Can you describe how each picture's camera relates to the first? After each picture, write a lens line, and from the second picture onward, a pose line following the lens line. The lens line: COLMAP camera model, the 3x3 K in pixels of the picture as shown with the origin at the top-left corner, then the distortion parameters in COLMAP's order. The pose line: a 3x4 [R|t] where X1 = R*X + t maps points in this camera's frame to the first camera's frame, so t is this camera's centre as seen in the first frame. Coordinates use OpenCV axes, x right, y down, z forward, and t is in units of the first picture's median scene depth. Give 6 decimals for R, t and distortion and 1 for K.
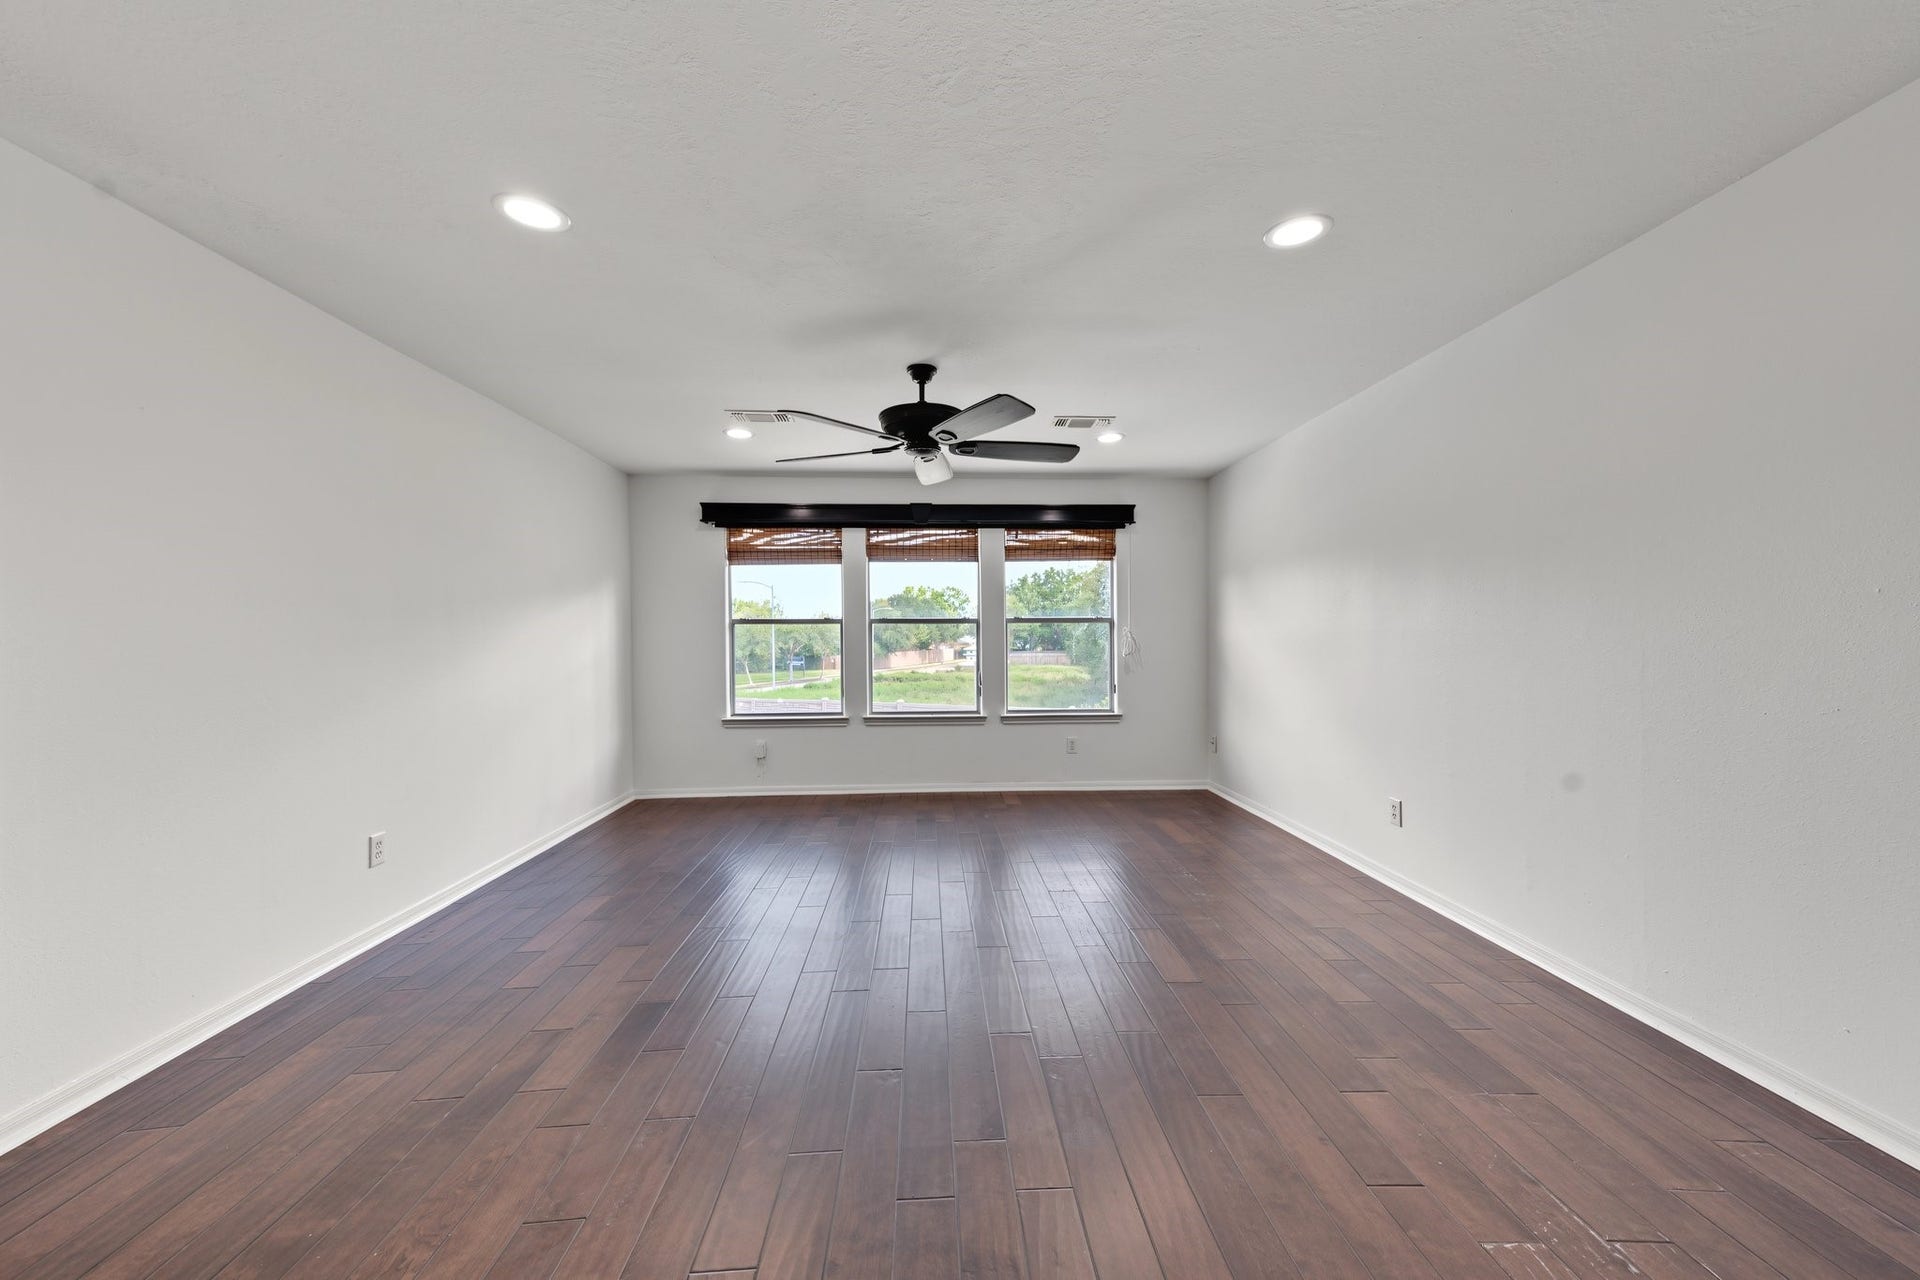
lens RADIAL K [[729.3, 0, 963.4], [0, 729.3, 636.9], [0, 0, 1]] dist [0.045132, 0.006366]
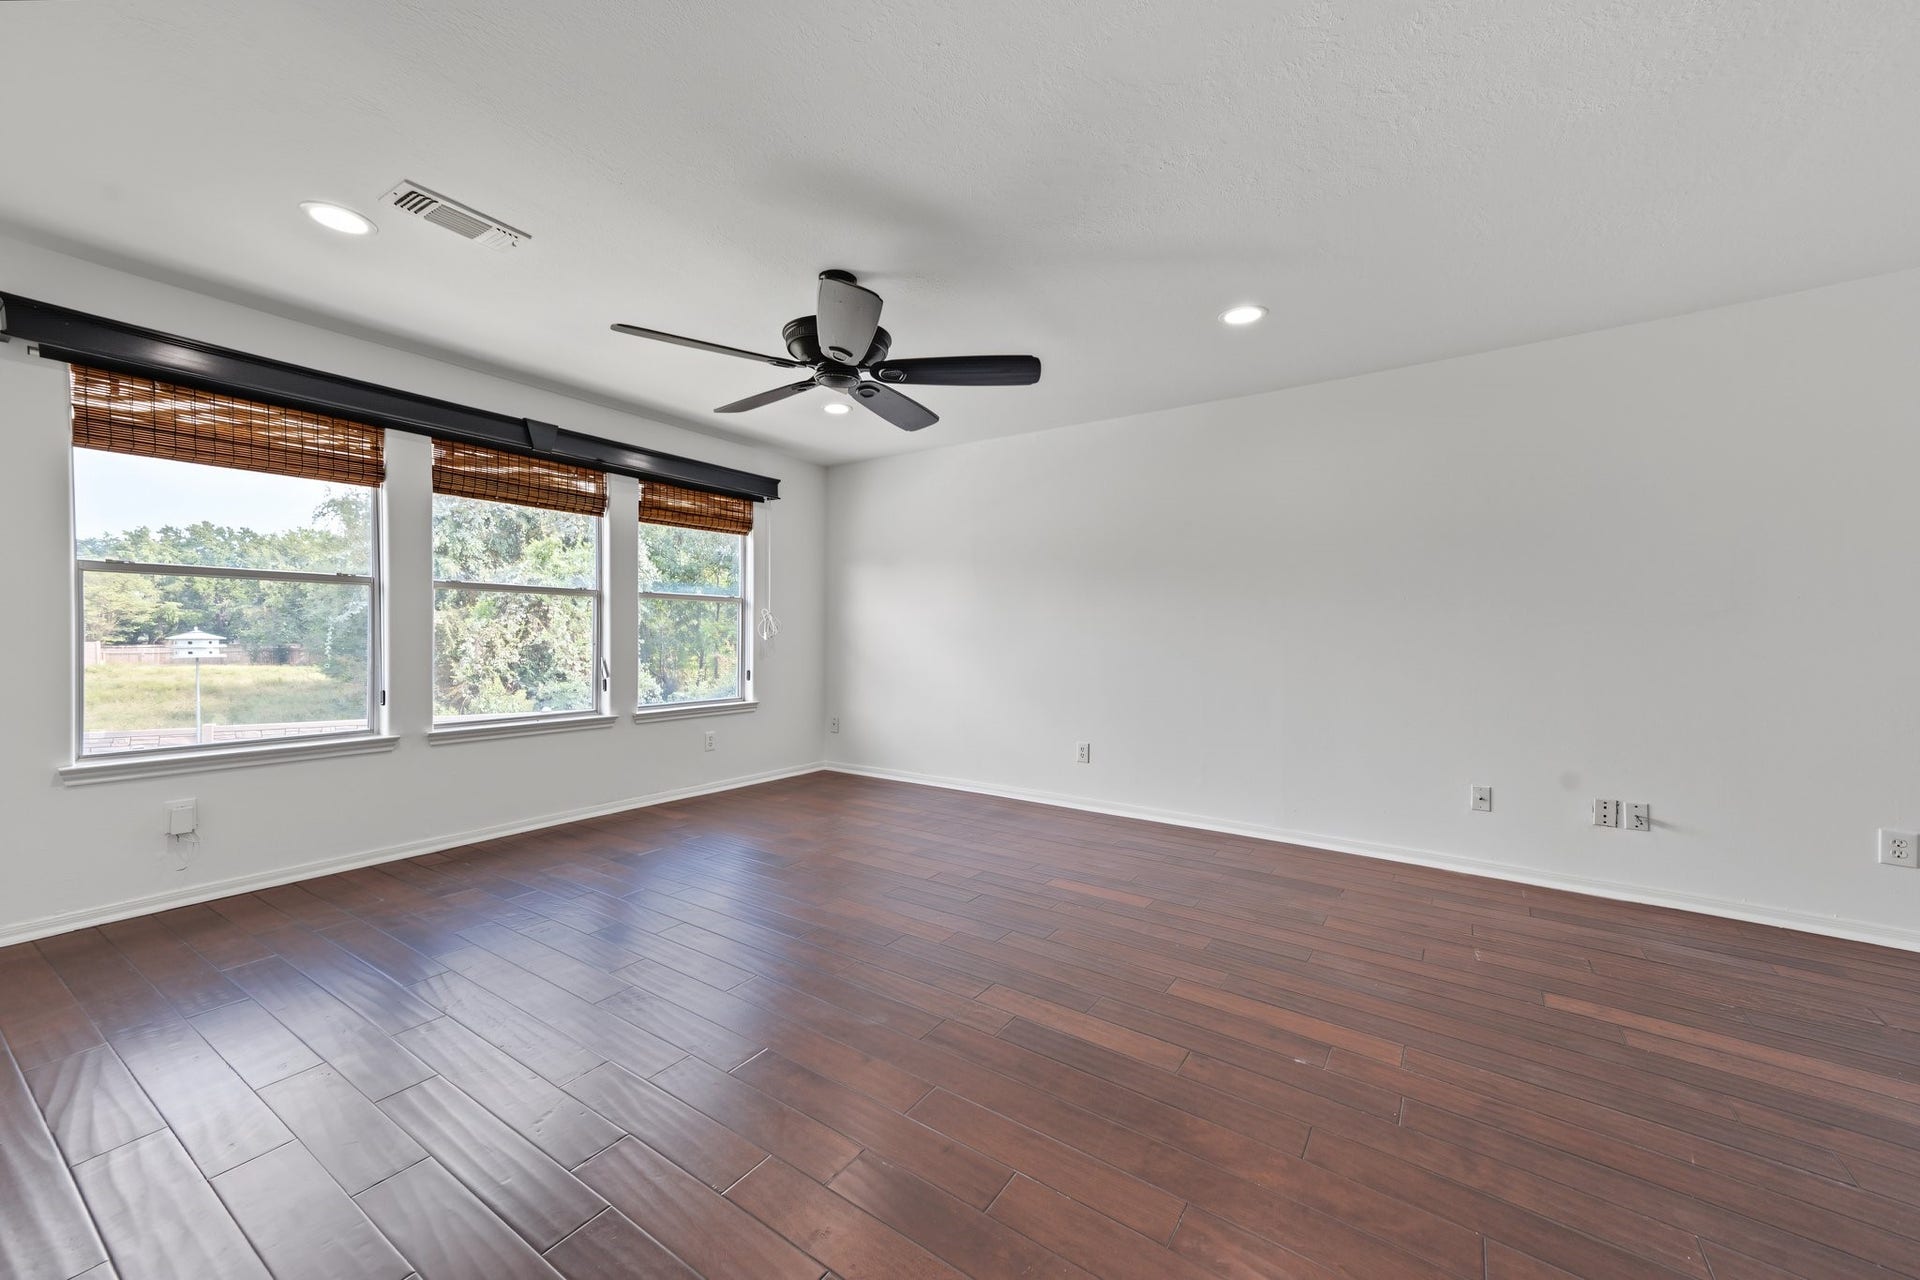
lens RADIAL K [[729.3, 0, 963.4], [0, 729.3, 636.9], [0, 0, 1]] dist [0.045132, 0.006366]
pose [[0.617919, 0.006009, 0.786219, -0.358456], [-0.013379, 0.999906, 0.002872, 0.016487], [-0.786128, -0.012293, 0.617941, 0.221093]]
